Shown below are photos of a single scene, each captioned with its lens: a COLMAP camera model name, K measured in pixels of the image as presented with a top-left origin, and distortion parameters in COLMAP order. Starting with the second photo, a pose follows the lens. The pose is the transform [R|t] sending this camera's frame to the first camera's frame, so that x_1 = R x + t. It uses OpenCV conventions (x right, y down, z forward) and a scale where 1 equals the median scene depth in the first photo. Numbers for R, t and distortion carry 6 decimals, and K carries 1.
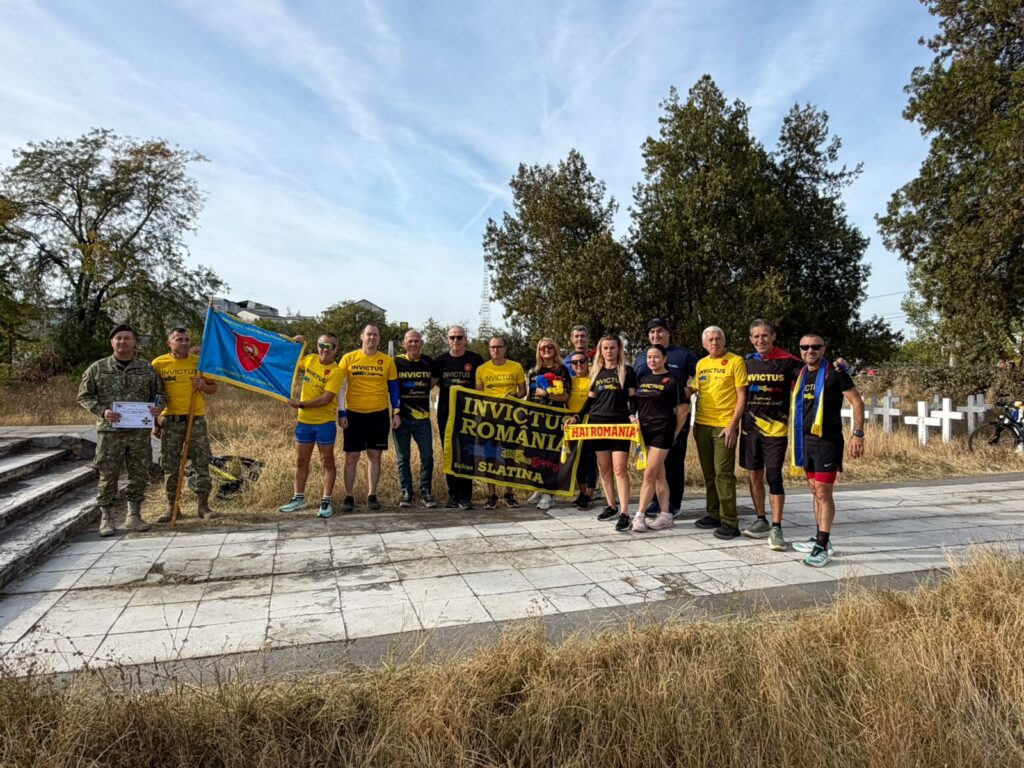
lens RADIAL K [[667.7, 0, 506.9], [0, 667.7, 380.1], [0, 0, 1]] dist [-0.001242, 0.000179]
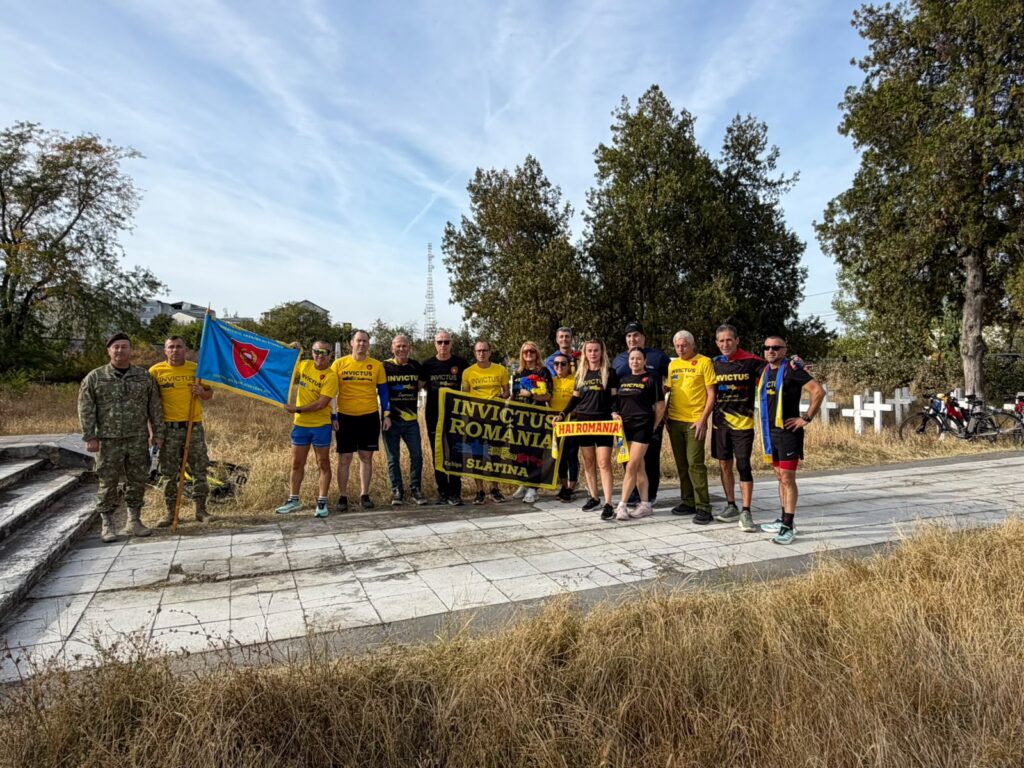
lens RADIAL K [[669.2, 0, 512.0], [0, 669.2, 384.0], [0, 0, 1]] dist [-0.001005, -0.000249]
pose [[0.995745, -0.015679, 0.090807, -0.035480], [0.015103, 0.999861, 0.007018, -0.002124], [-0.090905, -0.005617, 0.995844, -0.031200]]
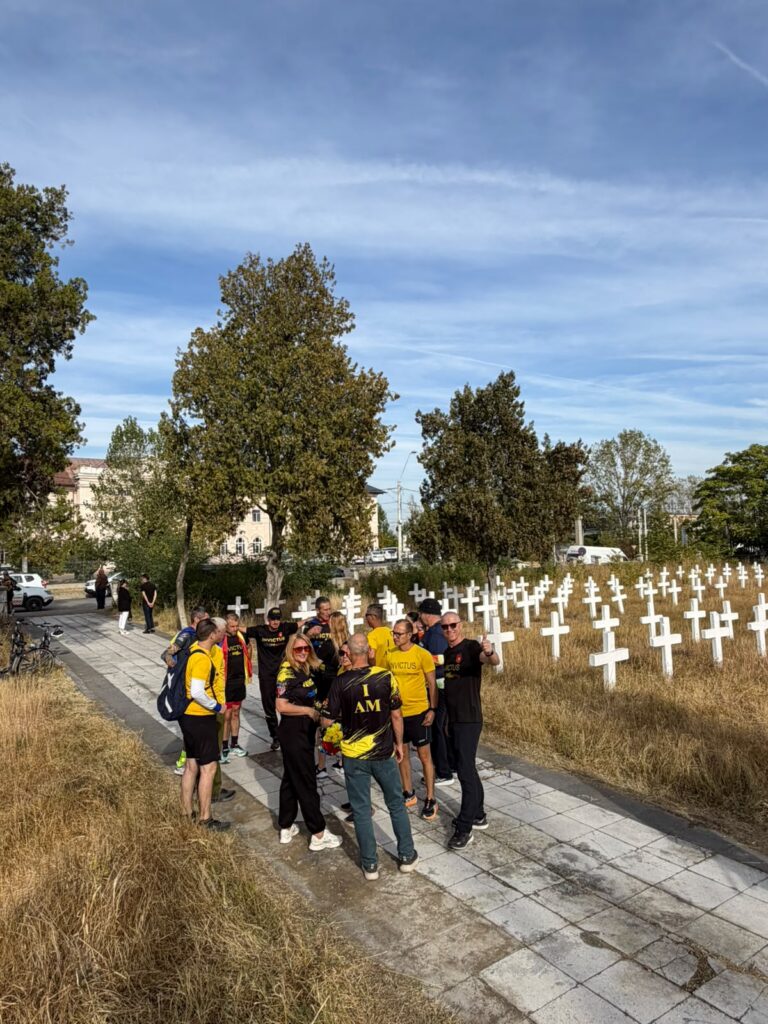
lens RADIAL K [[666.8, 0, 384.4], [0, 666.8, 514.9], [0, 0, 1]] dist [0.000459, -0.001246]
pose [[-0.283001, 0.039574, 0.958303, -0.456291], [0.050426, 0.998380, -0.026338, -0.101428], [-0.957793, 0.040870, -0.284538, 0.594980]]
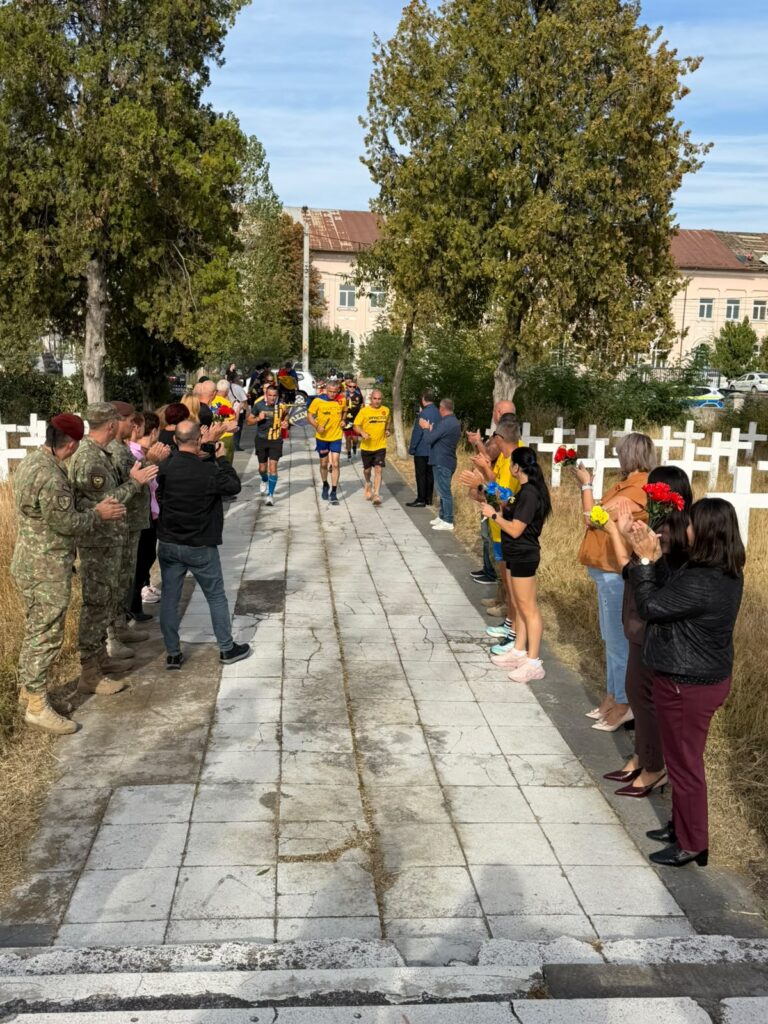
lens RADIAL K [[1008.7, 0, 369.8], [0, 1008.7, 510.1], [0, 0, 1]] dist [0.101490, -0.005734]
pose [[0.219731, -0.153827, 0.963356, -0.528588], [-0.003059, 0.987377, 0.158360, -0.074046], [-0.975556, -0.037744, 0.216487, 0.285248]]
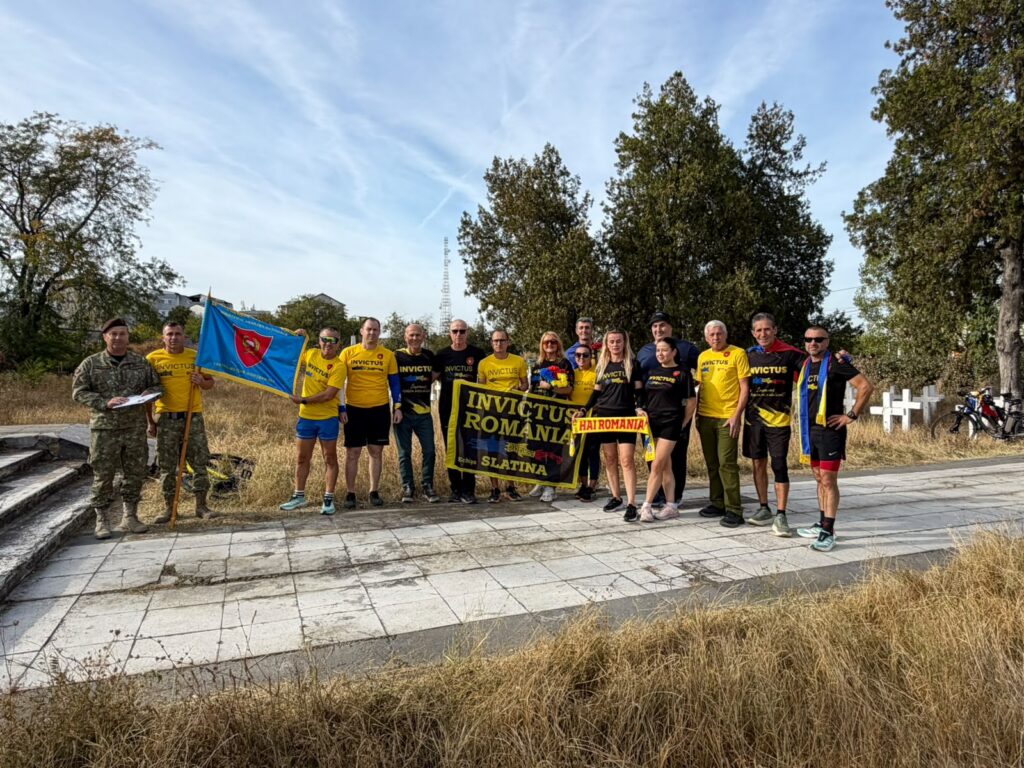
lens RADIAL K [[667.5, 0, 514.6], [0, 667.5, 385.5], [0, 0, 1]] dist [-0.000918, 0.000087]
pose [[0.997371, -0.007528, 0.072072, -0.034809], [0.006369, 0.999847, 0.016287, 0.000642], [-0.072183, -0.015785, 0.997266, 0.001242]]
